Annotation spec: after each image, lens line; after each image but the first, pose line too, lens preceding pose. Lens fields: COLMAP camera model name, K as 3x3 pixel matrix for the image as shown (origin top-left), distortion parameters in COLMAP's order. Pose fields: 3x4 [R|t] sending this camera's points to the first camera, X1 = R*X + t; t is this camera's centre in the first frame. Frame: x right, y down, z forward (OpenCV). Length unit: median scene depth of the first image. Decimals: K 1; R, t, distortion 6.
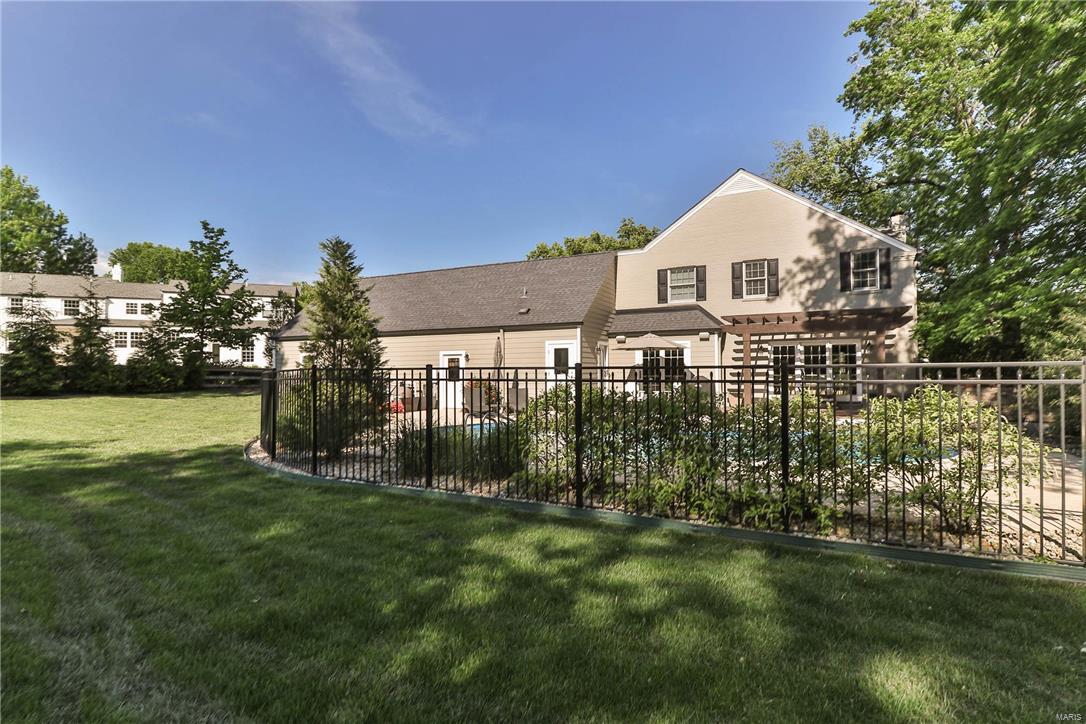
lens RADIAL K [[555.1, 0, 537.1], [0, 555.1, 364.7], [0, 0, 1]] dist [0.006706, -0.002277]
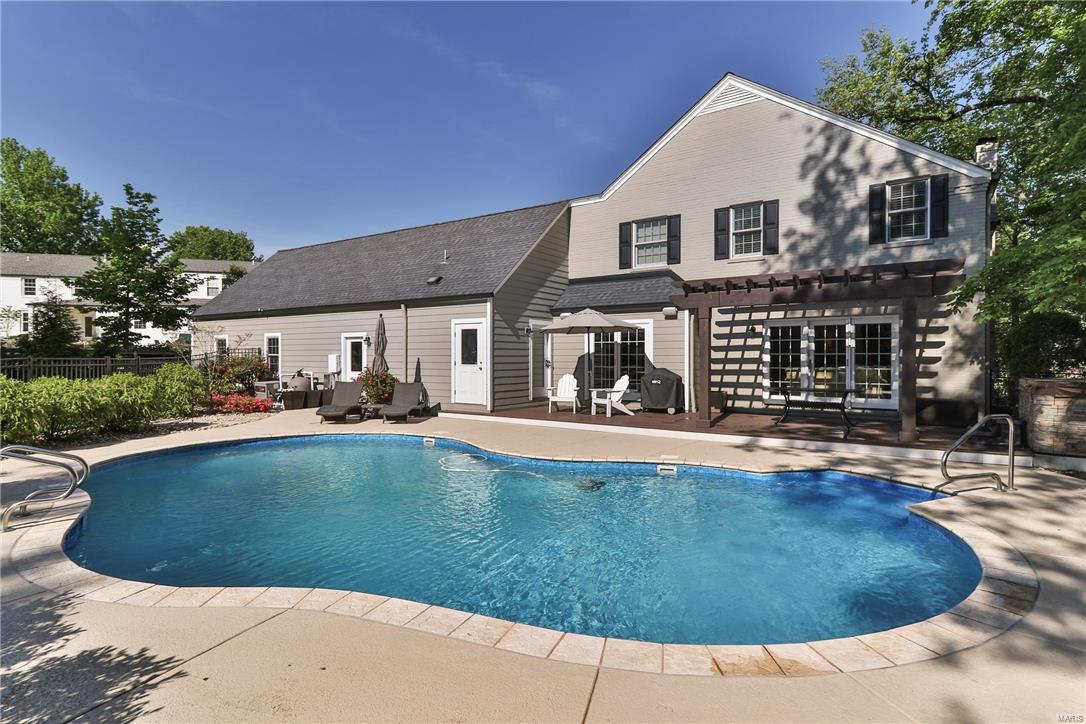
lens RADIAL K [[555.1, 0, 548.6], [0, 555.1, 360.5], [0, 0, 1]] dist [0.006706, -0.002277]
pose [[0.991073, 0.009209, -0.133004, 0.228860], [-0.005986, 0.999679, 0.024615, -0.006488], [0.133188, -0.023599, 0.990810, 0.256694]]
